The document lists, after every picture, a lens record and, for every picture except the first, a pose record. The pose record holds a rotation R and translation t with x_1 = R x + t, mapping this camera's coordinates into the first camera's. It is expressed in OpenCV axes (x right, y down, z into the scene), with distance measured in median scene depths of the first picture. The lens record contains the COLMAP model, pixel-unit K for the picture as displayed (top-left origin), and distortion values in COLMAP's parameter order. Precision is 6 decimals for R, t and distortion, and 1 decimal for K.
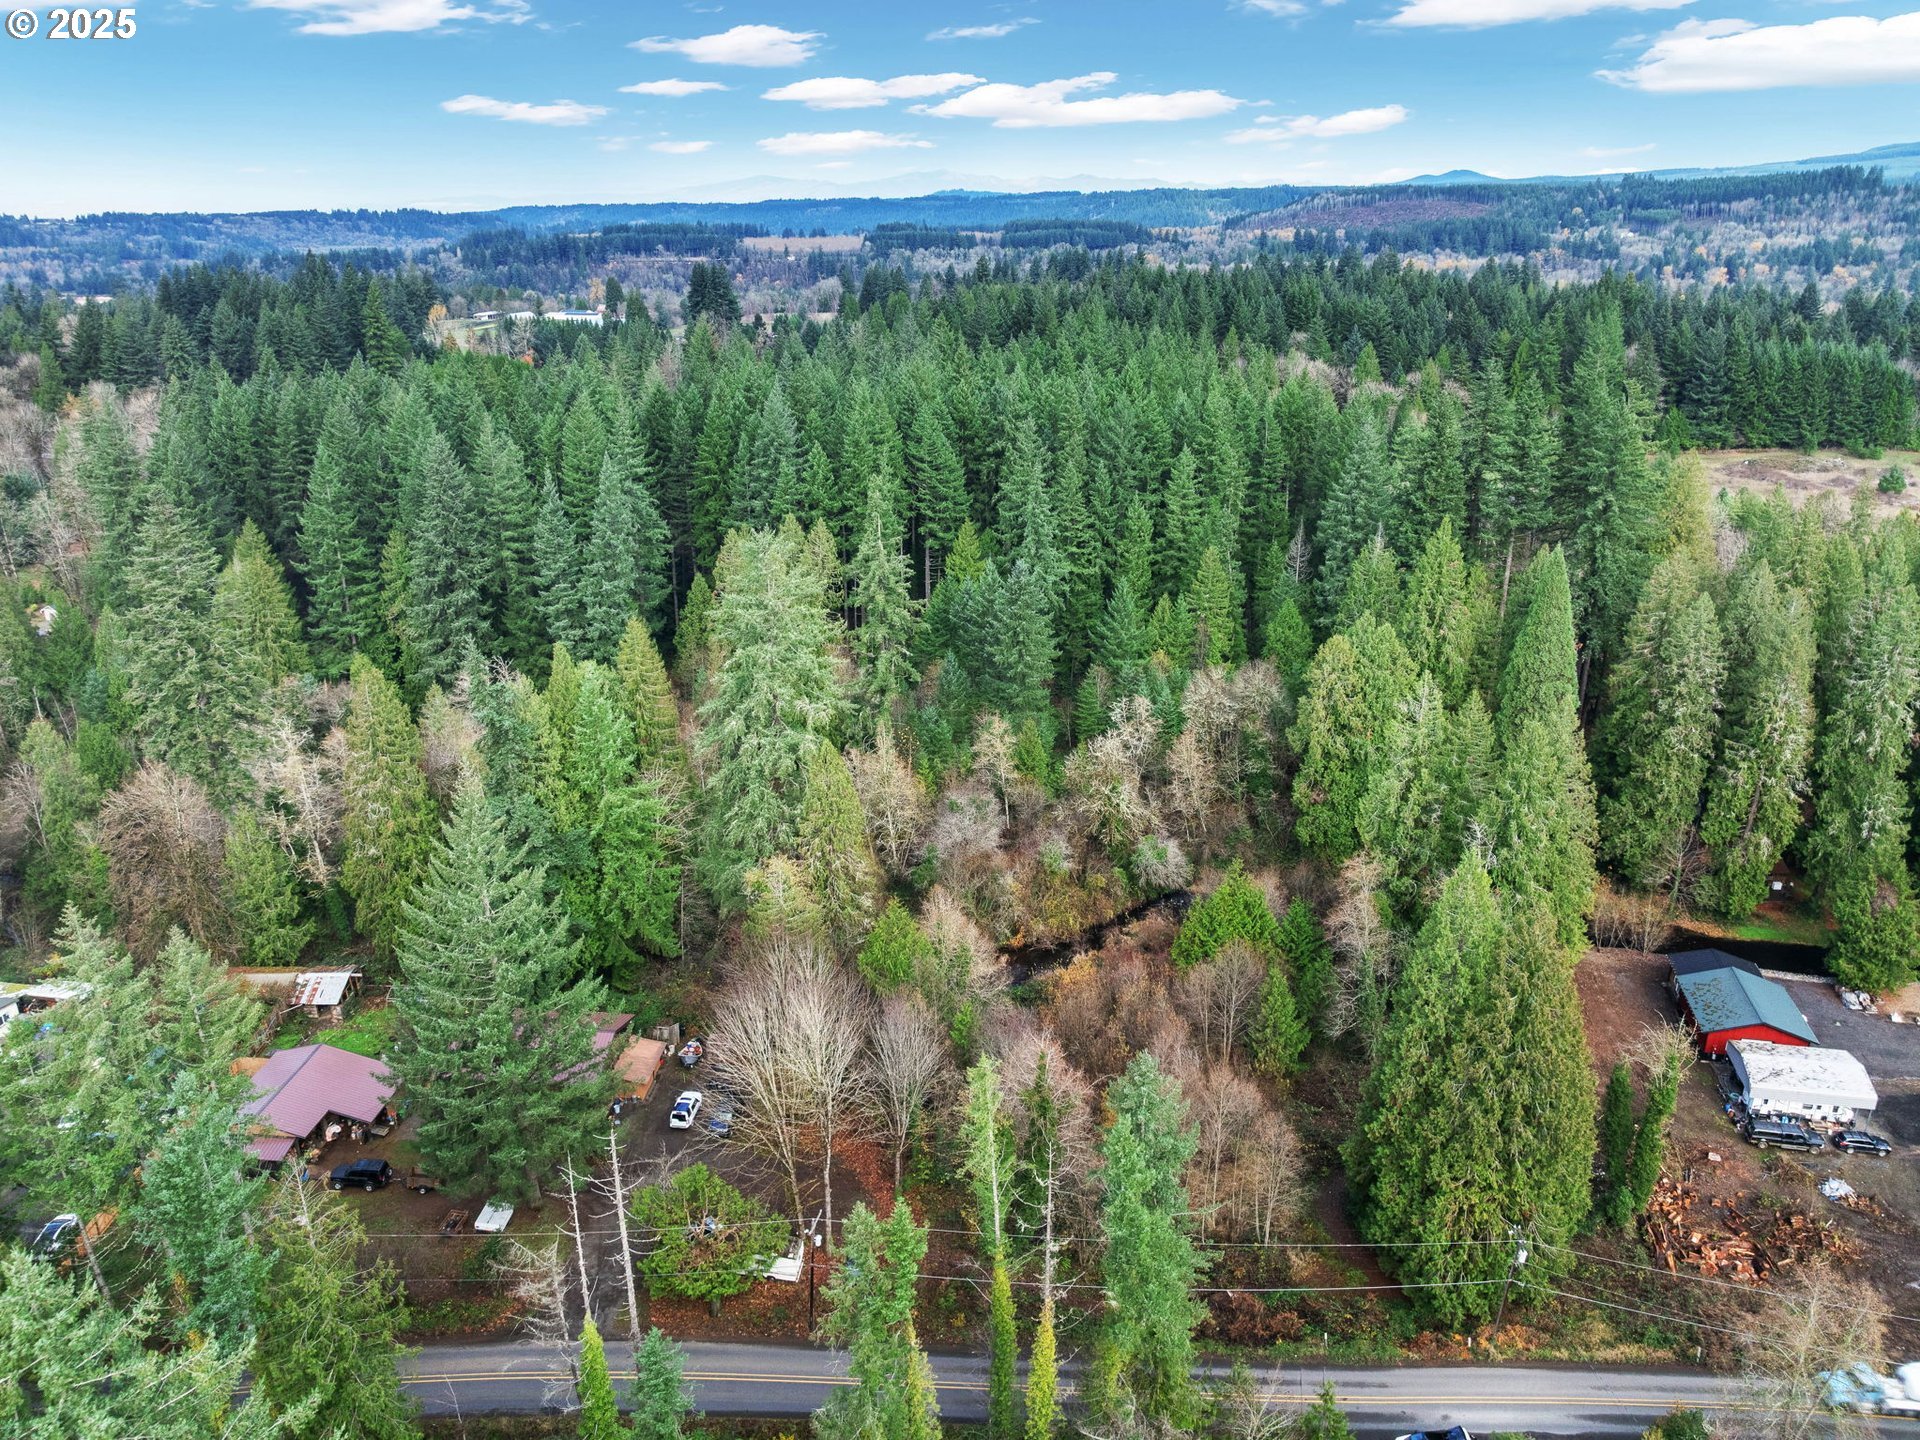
lens RADIAL K [[1368.4, 0, 960.0], [0, 1368.4, 720.0], [0, 0, 1]] dist [-0.061778, 0.043251]
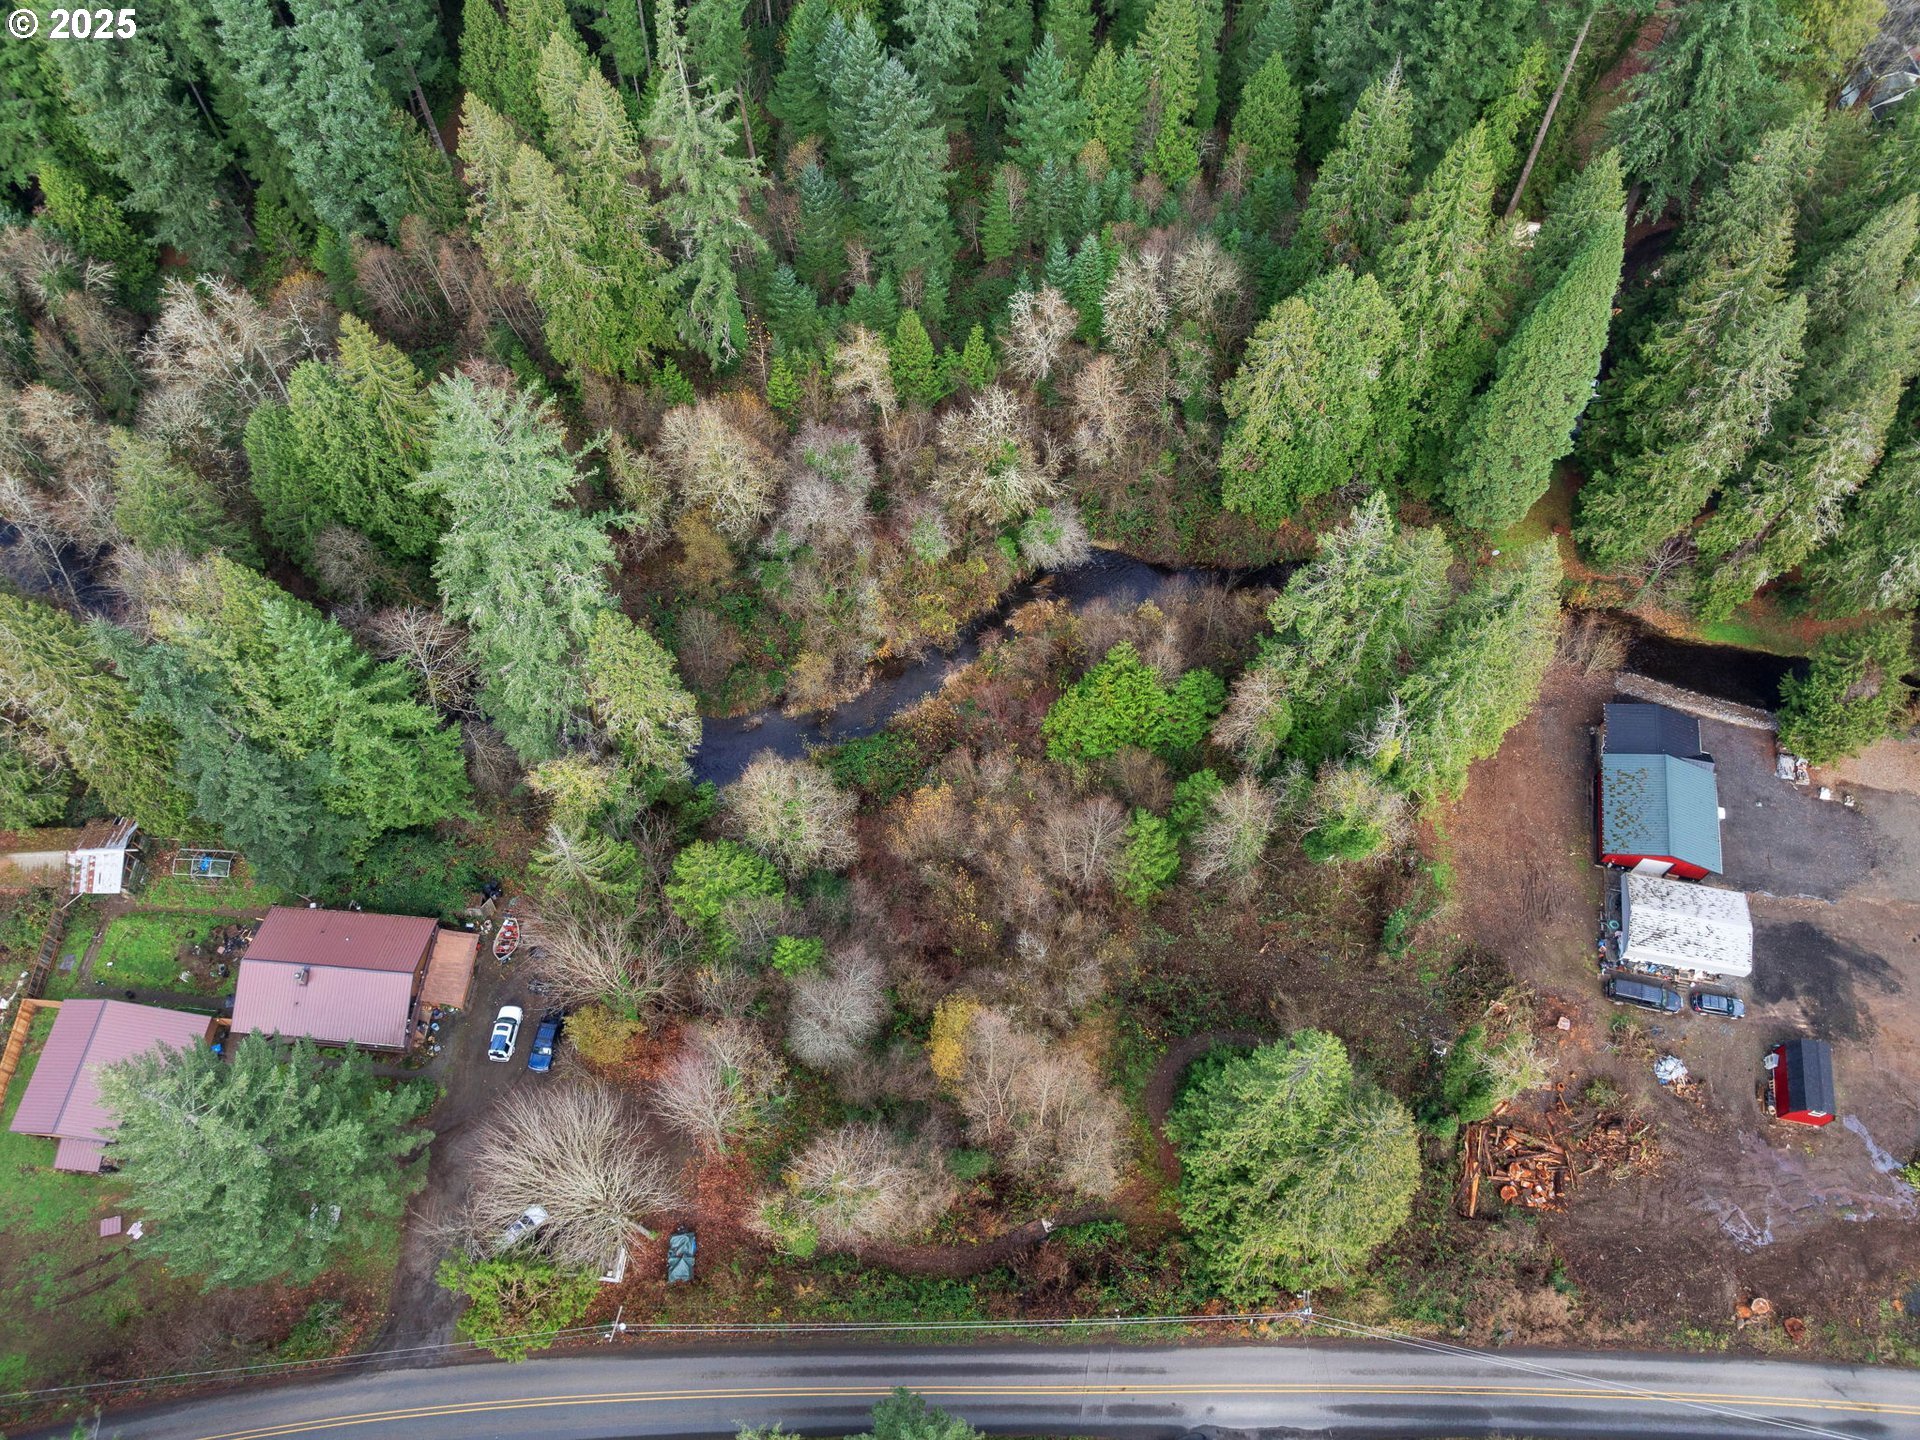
lens RADIAL K [[1368.4, 0, 960.0], [0, 1368.4, 720.0], [0, 0, 1]] dist [-0.061778, 0.043251]
pose [[0.999948, -0.010171, 0.000001, 0.101784], [0.007905, 0.777249, 0.629144, -0.402782], [-0.006399, -0.629111, 0.777289, 0.314314]]
